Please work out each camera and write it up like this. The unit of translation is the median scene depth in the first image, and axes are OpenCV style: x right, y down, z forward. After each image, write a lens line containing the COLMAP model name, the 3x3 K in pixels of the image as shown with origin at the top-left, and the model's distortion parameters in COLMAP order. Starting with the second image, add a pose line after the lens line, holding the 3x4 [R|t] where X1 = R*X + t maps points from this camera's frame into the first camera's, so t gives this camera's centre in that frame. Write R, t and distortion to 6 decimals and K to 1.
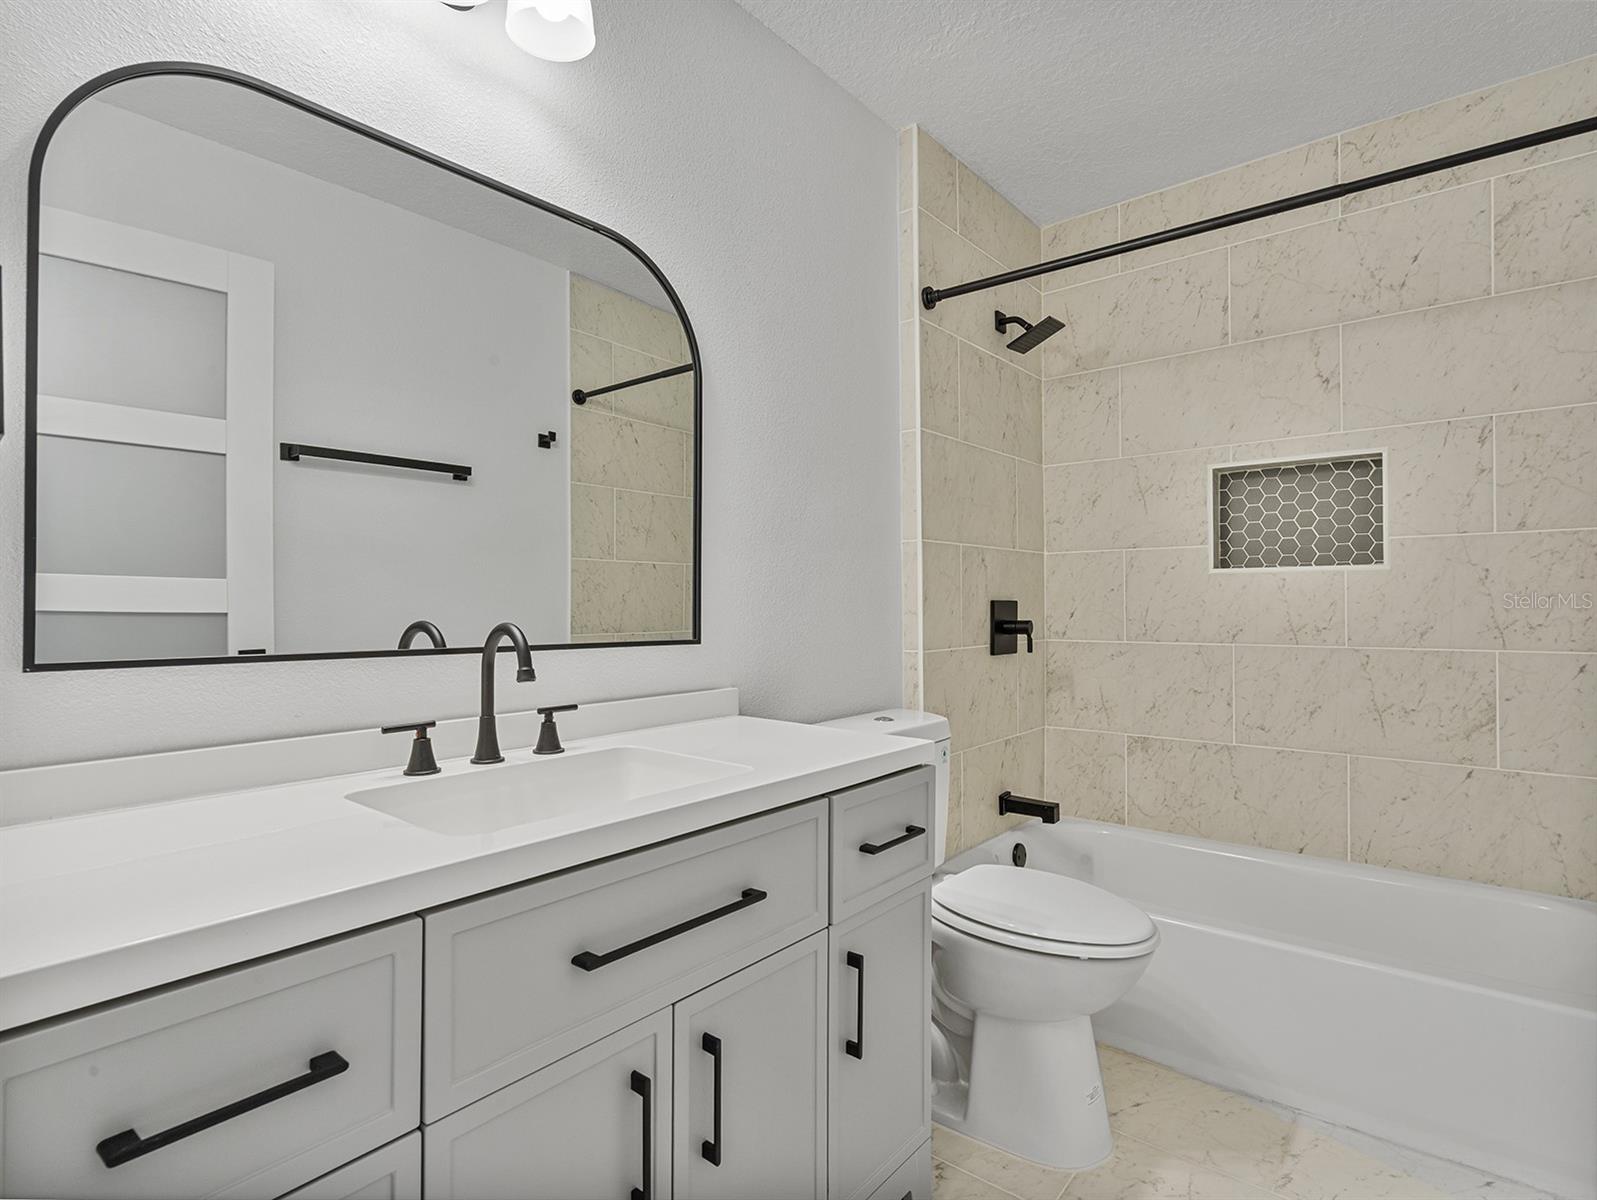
lens RADIAL K [[818.5, 0, 799.3], [0, 818.5, 602.4], [0, 0, 1]] dist [-0.000840, 0.000204]
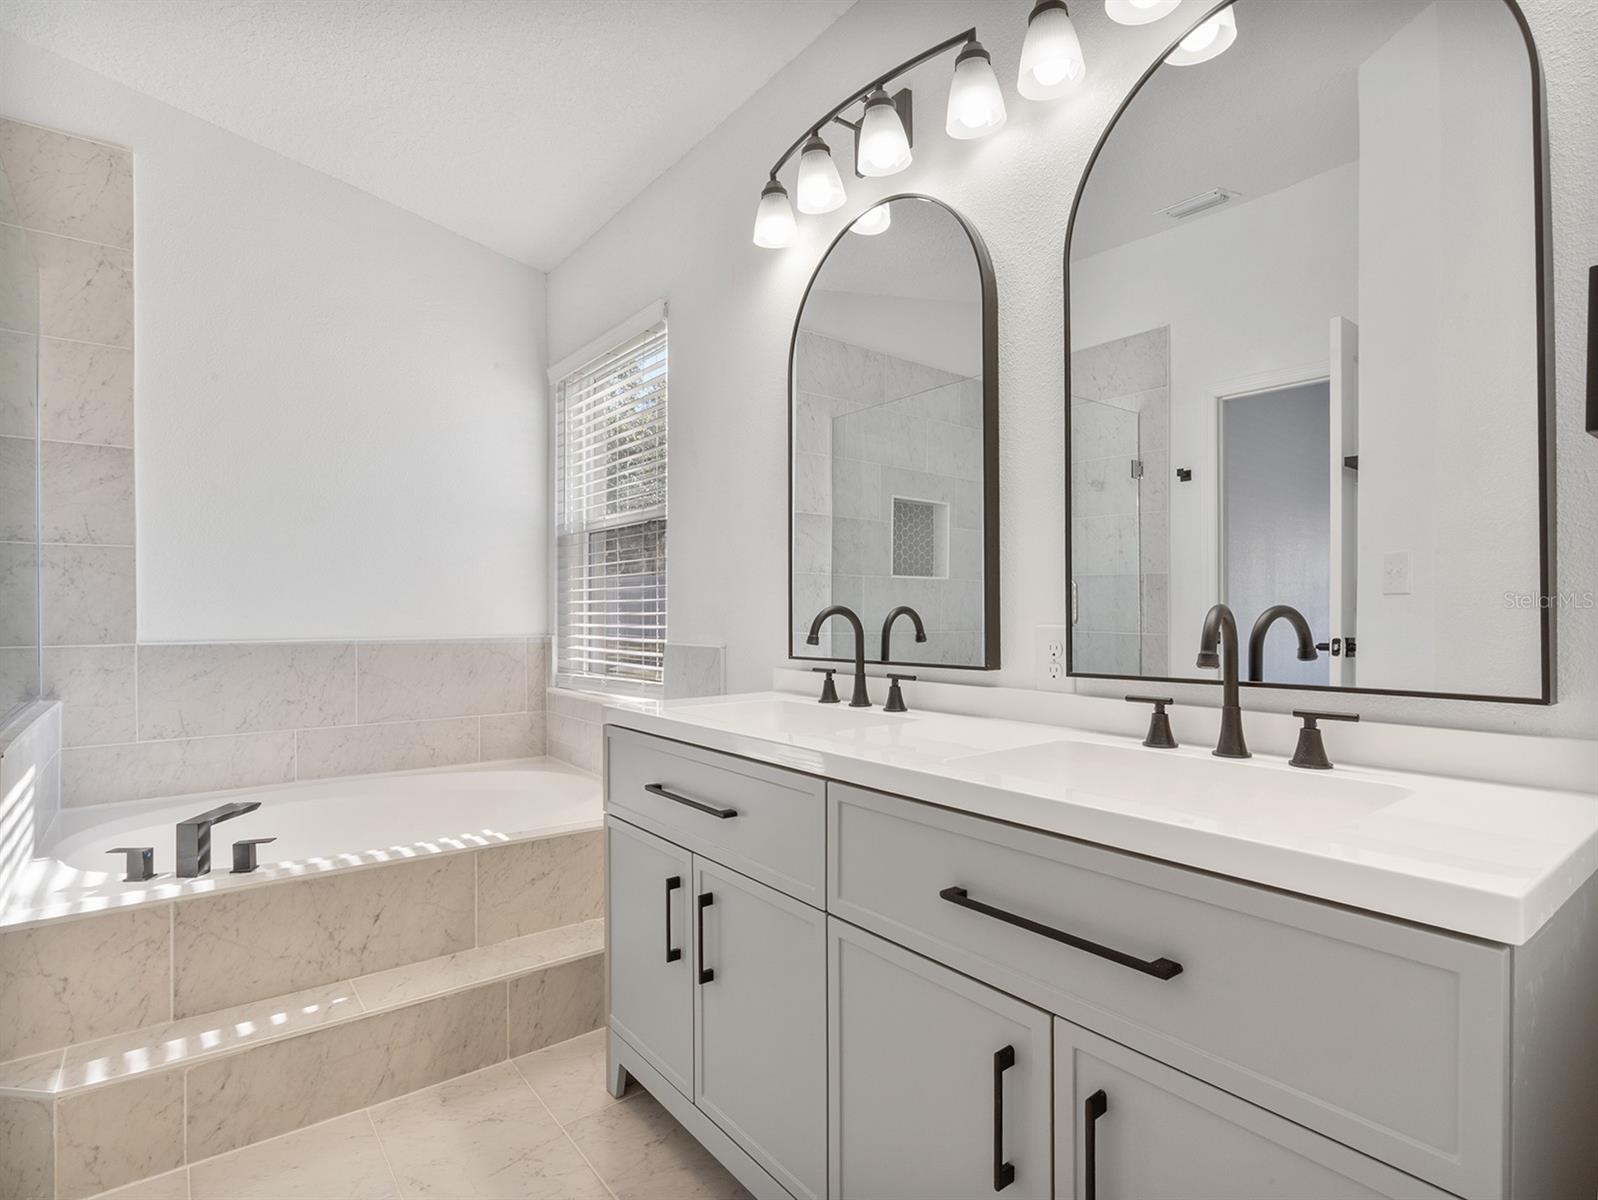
lens RADIAL K [[819.0, 0, 799.8], [0, 819.0, 595.7], [0, 0, 1]] dist [-0.000840, 0.000204]
pose [[-0.214371, 0.018262, -0.976582, 0.677043], [0.028832, 0.999508, 0.012361, -0.013327], [0.976327, -0.025507, -0.214792, 0.772900]]
